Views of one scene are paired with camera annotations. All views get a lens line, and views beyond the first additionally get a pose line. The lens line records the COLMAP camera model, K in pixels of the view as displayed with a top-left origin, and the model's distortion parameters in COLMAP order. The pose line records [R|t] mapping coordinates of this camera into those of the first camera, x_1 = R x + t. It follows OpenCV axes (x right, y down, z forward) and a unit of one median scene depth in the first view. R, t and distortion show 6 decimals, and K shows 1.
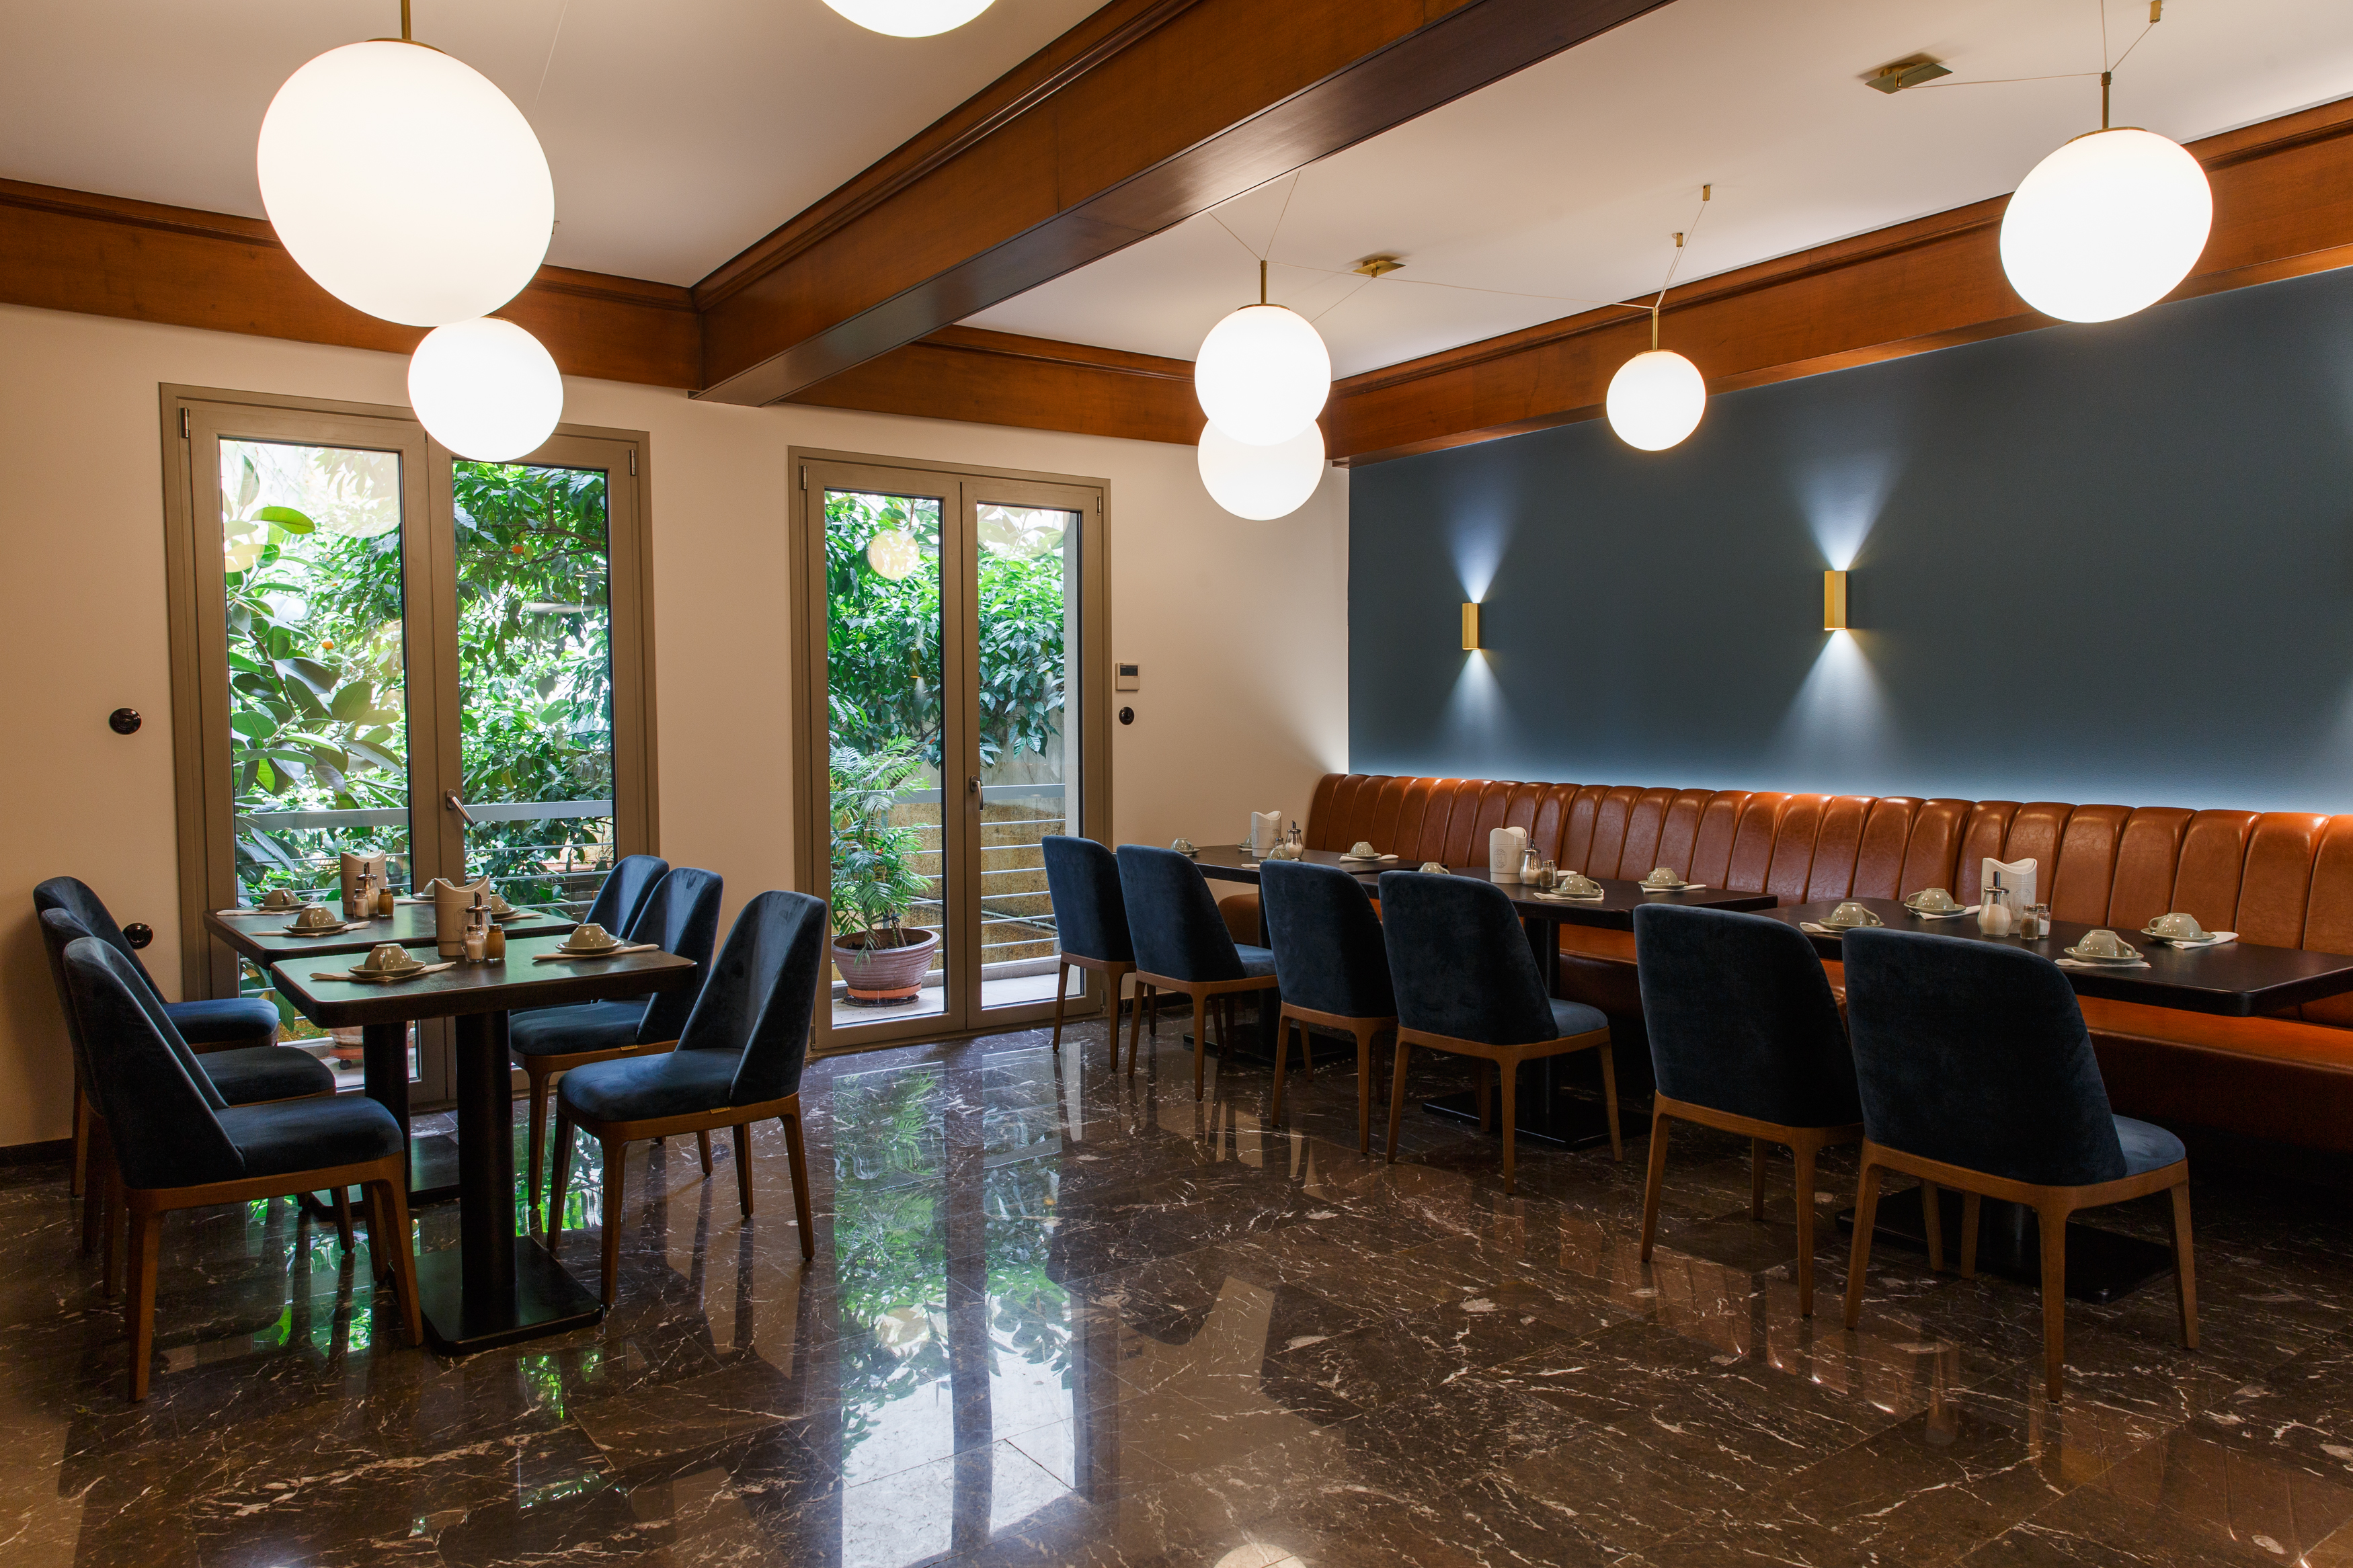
lens RADIAL K [[1578.7, 0, 1176.5], [0, 1578.7, 784.0], [0, 0, 1]] dist [0.004131, 0.001503]
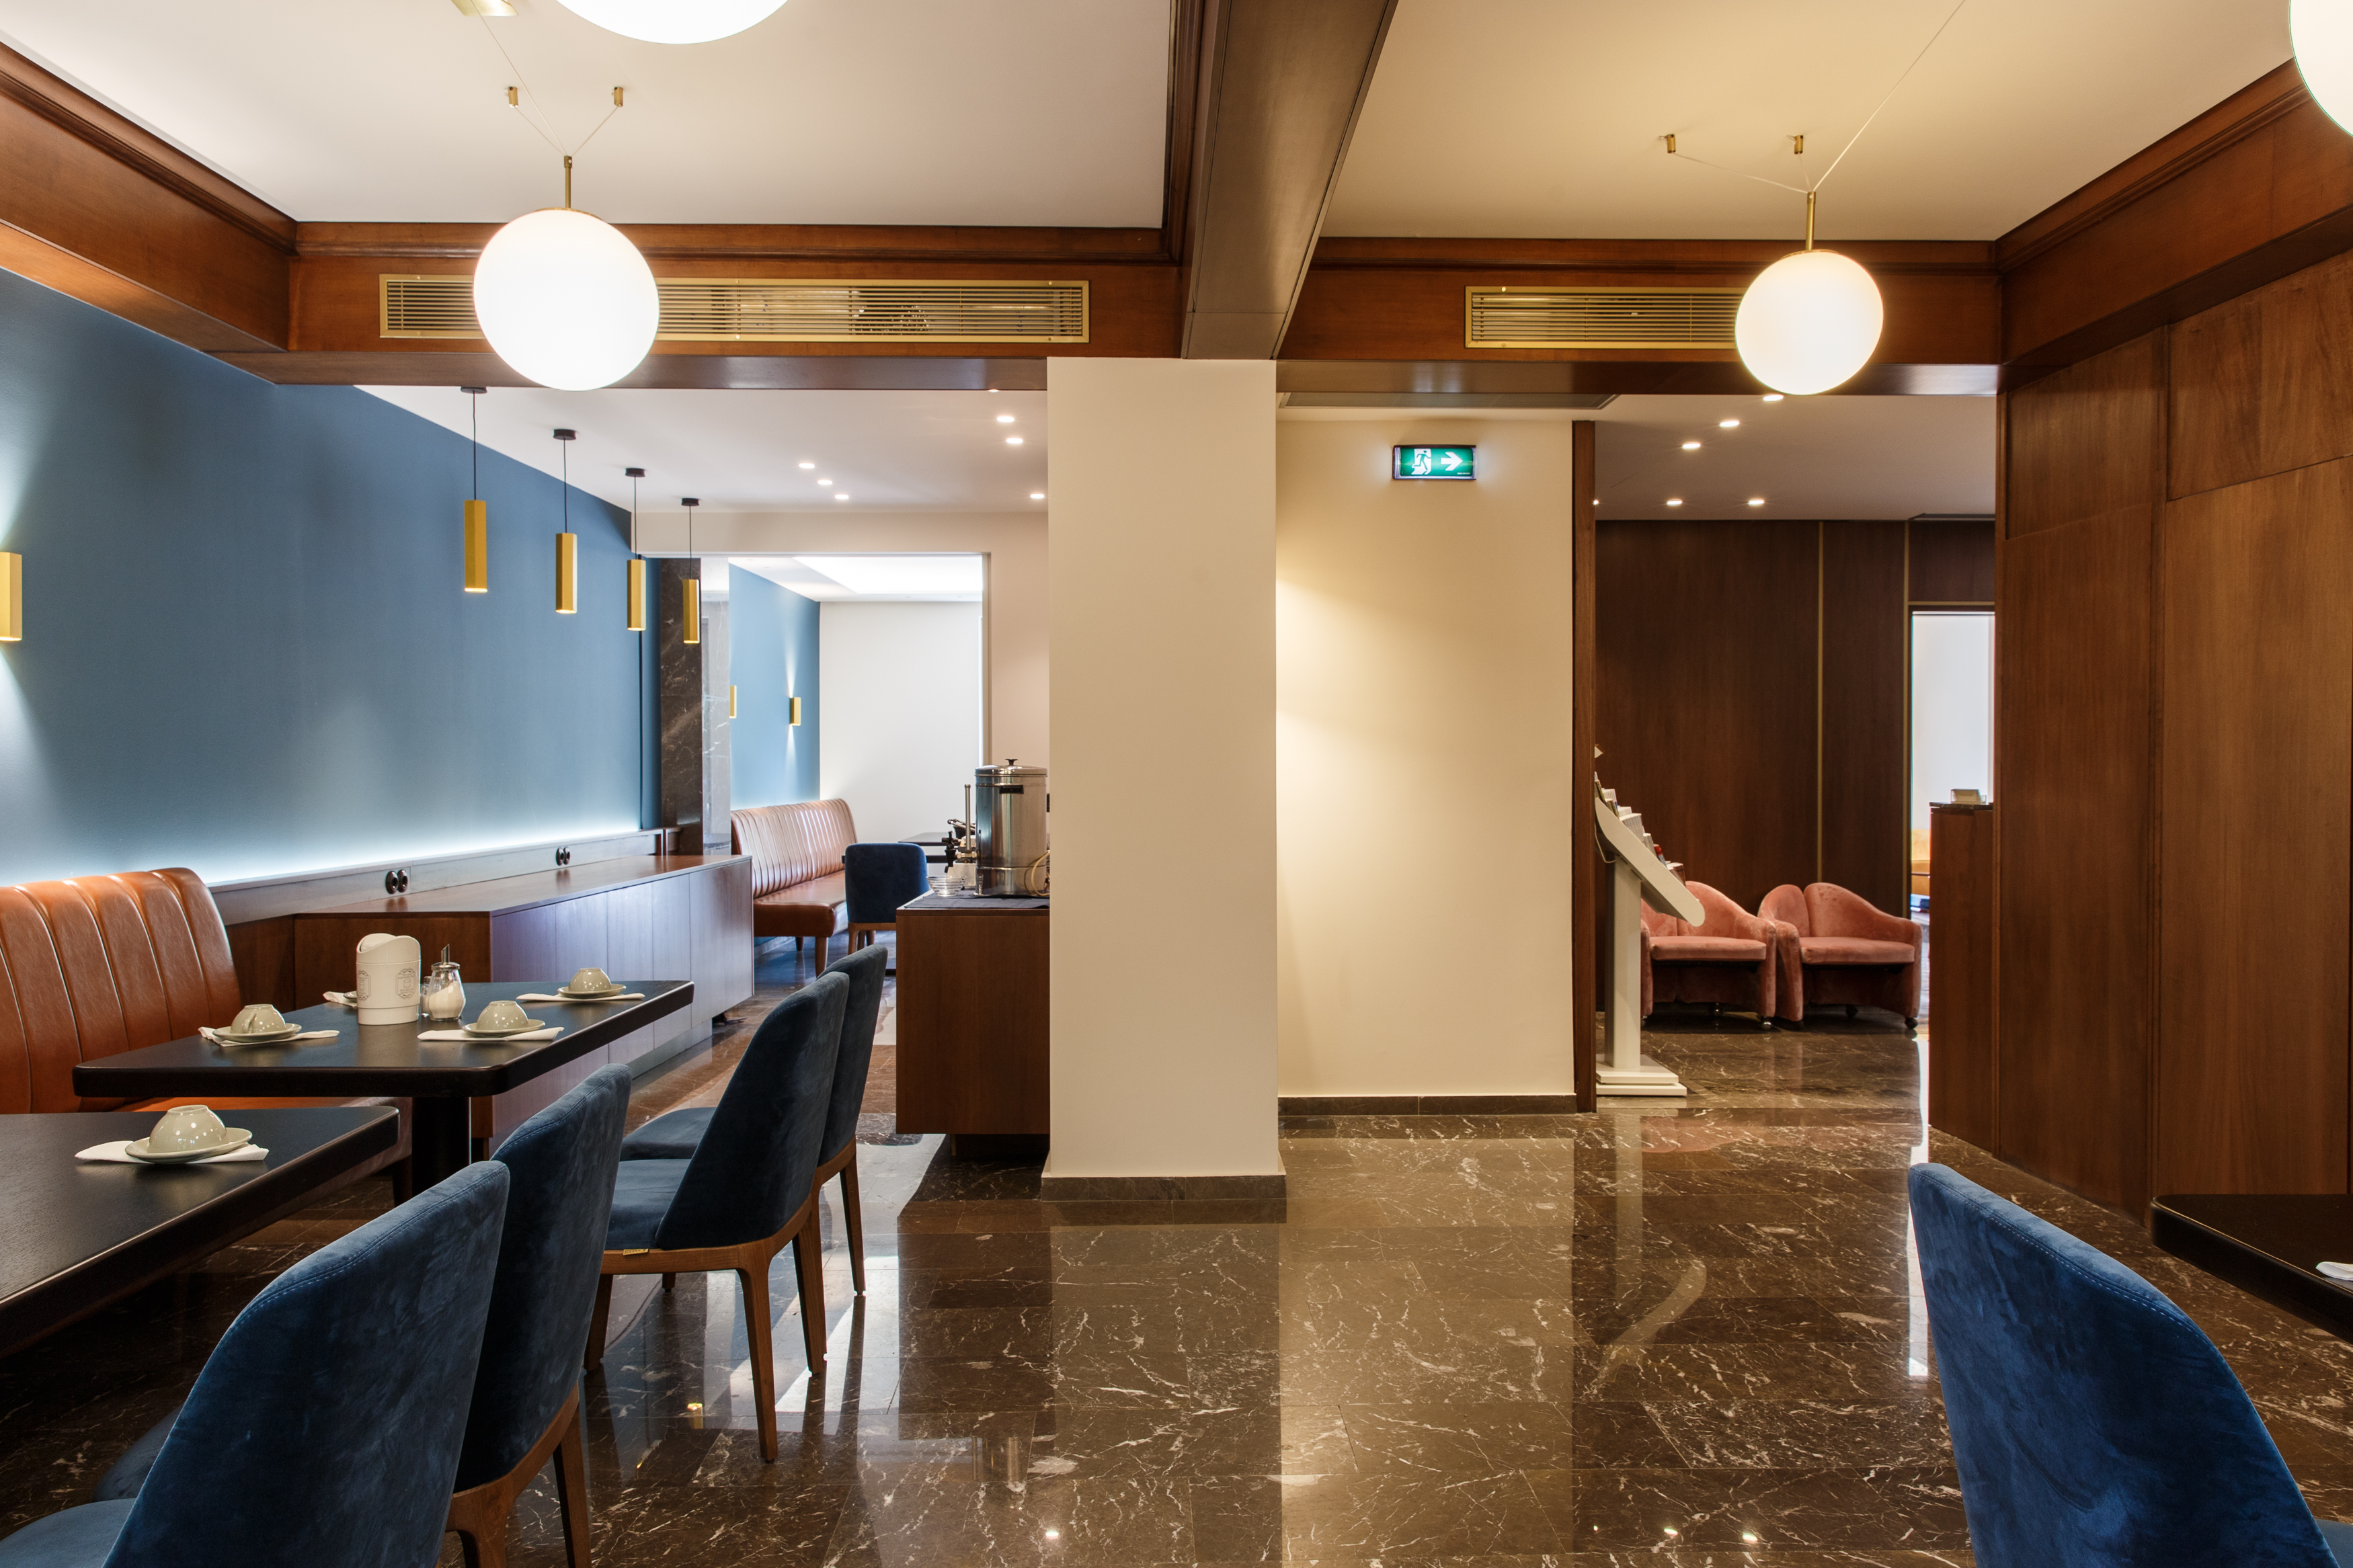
lens RADIAL K [[1578.7, 0, 1176.5], [0, 1578.7, 784.0], [0, 0, 1]] dist [0.004131, 0.001503]
pose [[-0.822693, -0.001138, 0.568484, -0.335448], [0.033352, 0.998179, 0.050264, -0.069887], [-0.567506, 0.060312, -0.821157, 1.616093]]
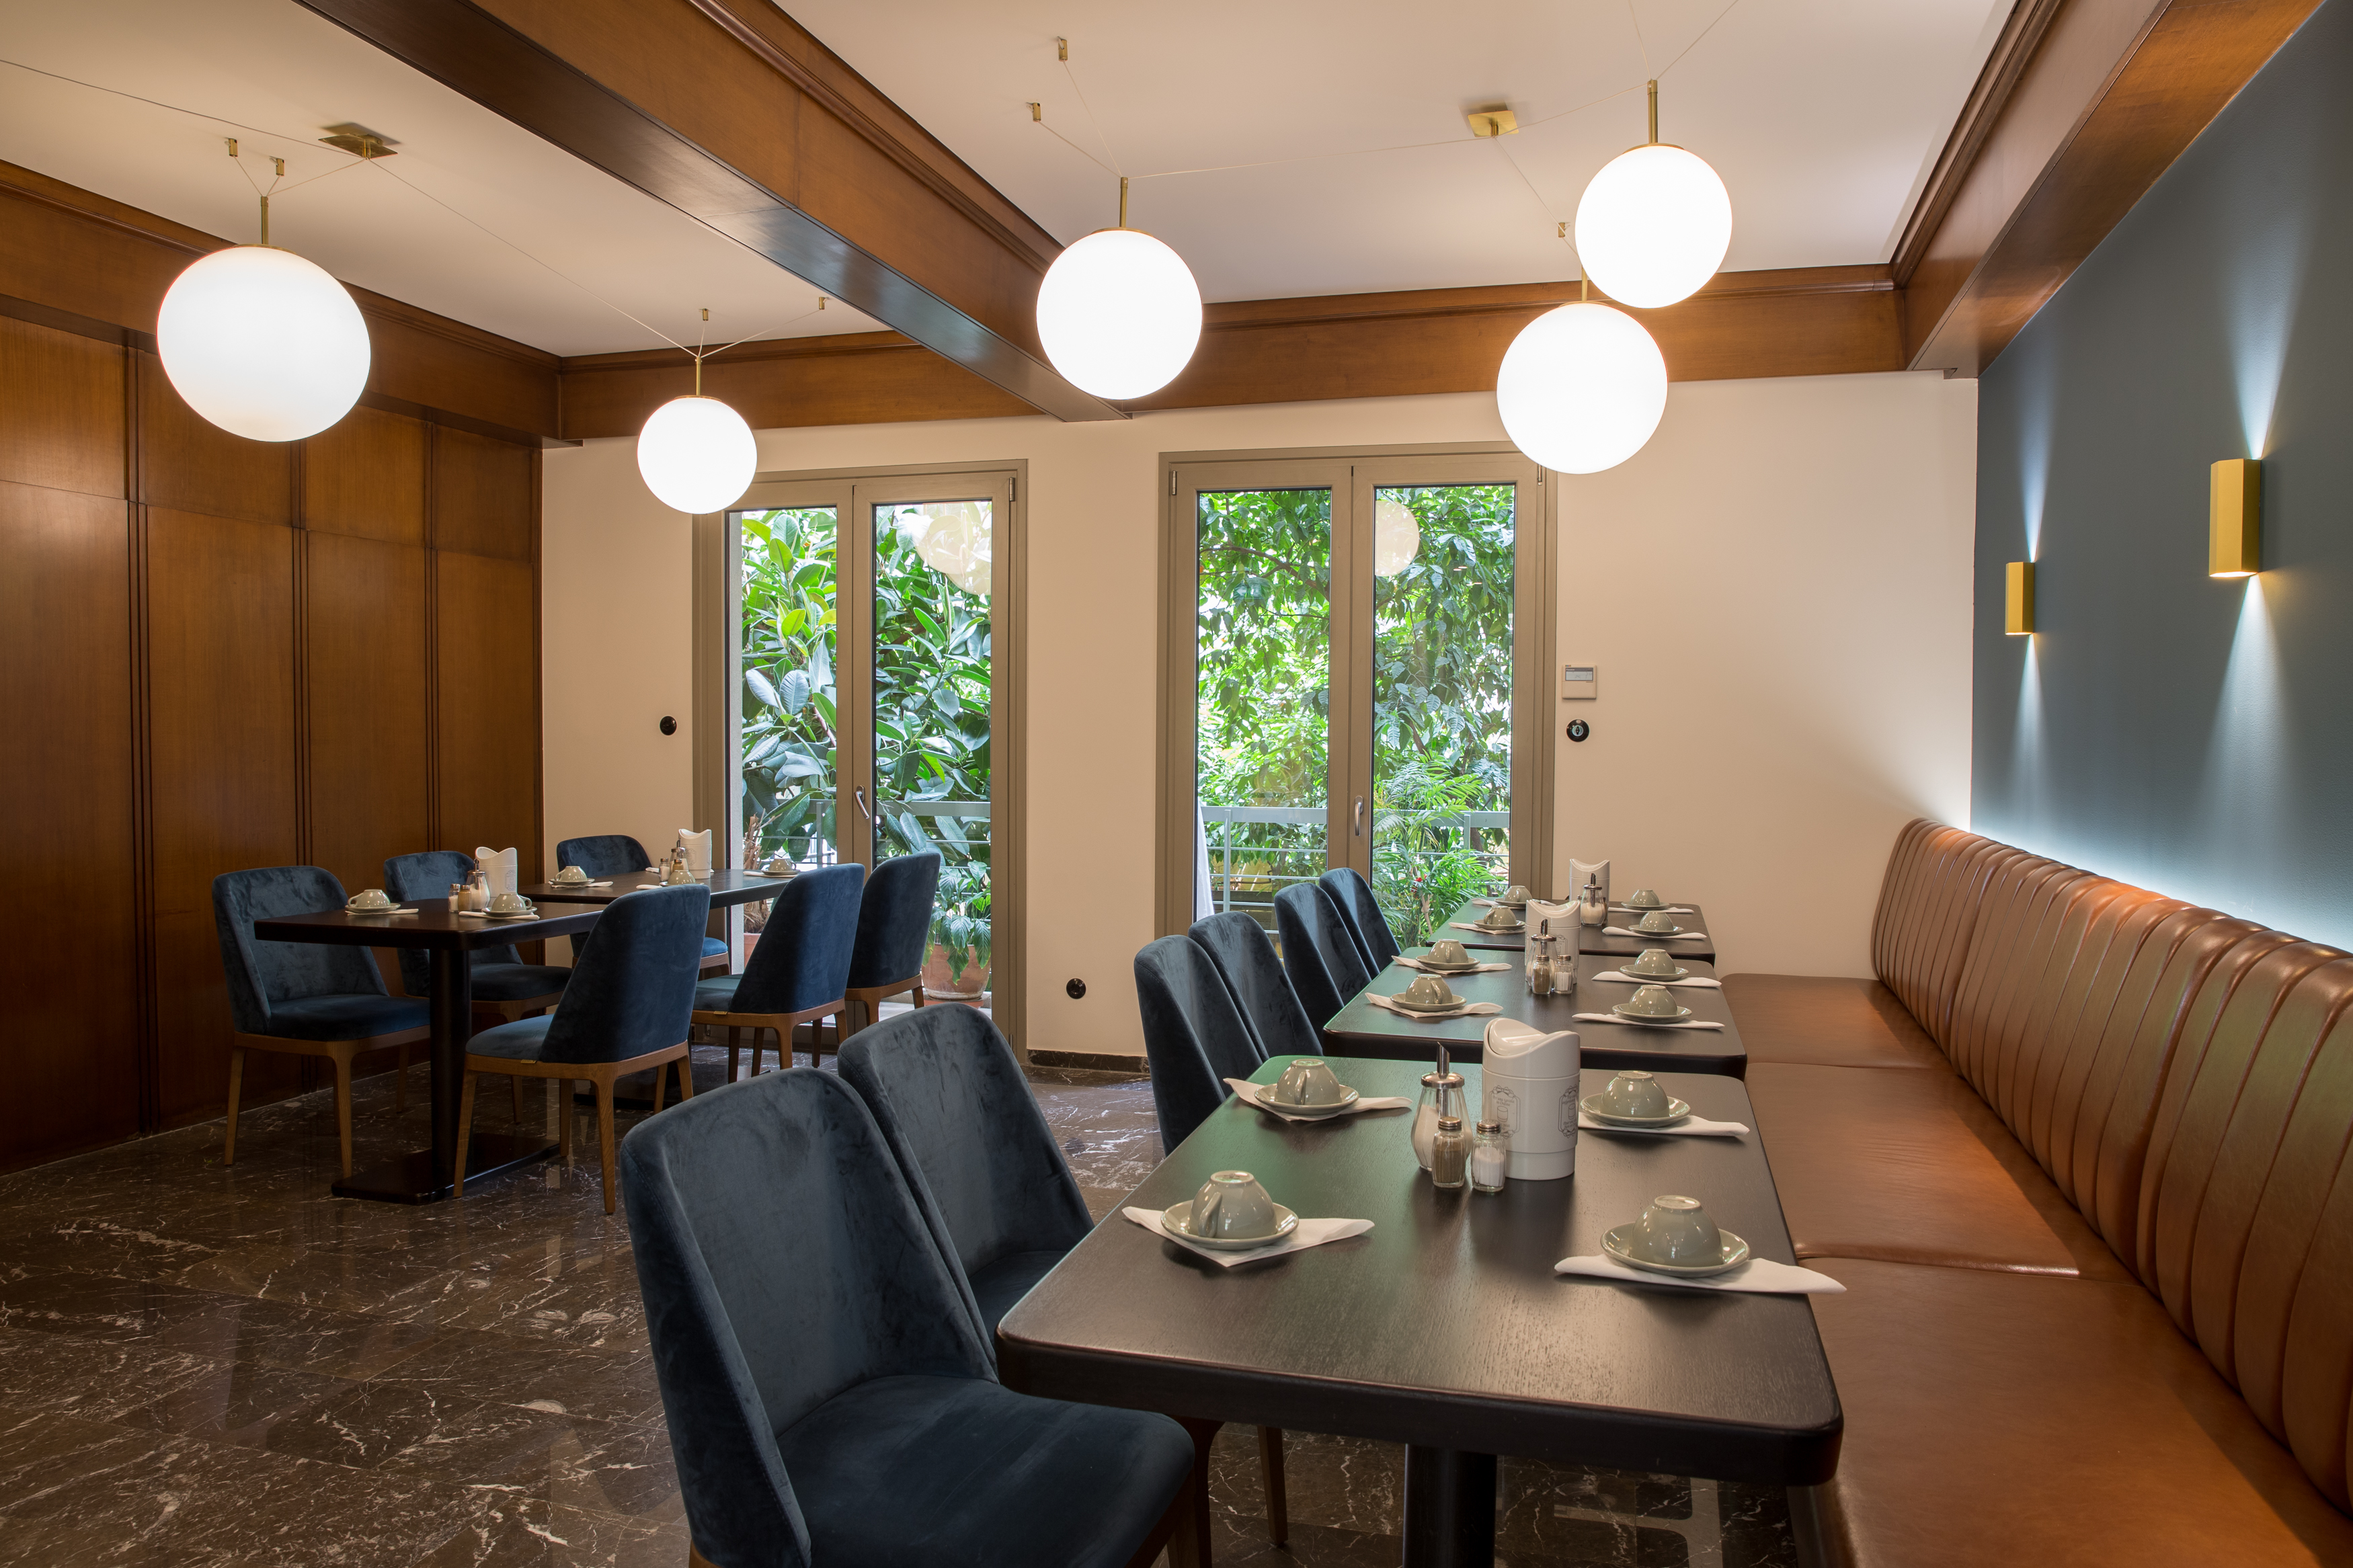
lens RADIAL K [[1618.8, 0, 1176.5], [0, 1618.8, 784.0], [0, 0, 1]] dist [-0.101150, 0.081306]
pose [[0.618363, 0.036842, -0.785029, 0.951778], [-0.044032, 0.998956, 0.012198, -0.034319], [0.784658, 0.027024, 0.619339, 0.662413]]
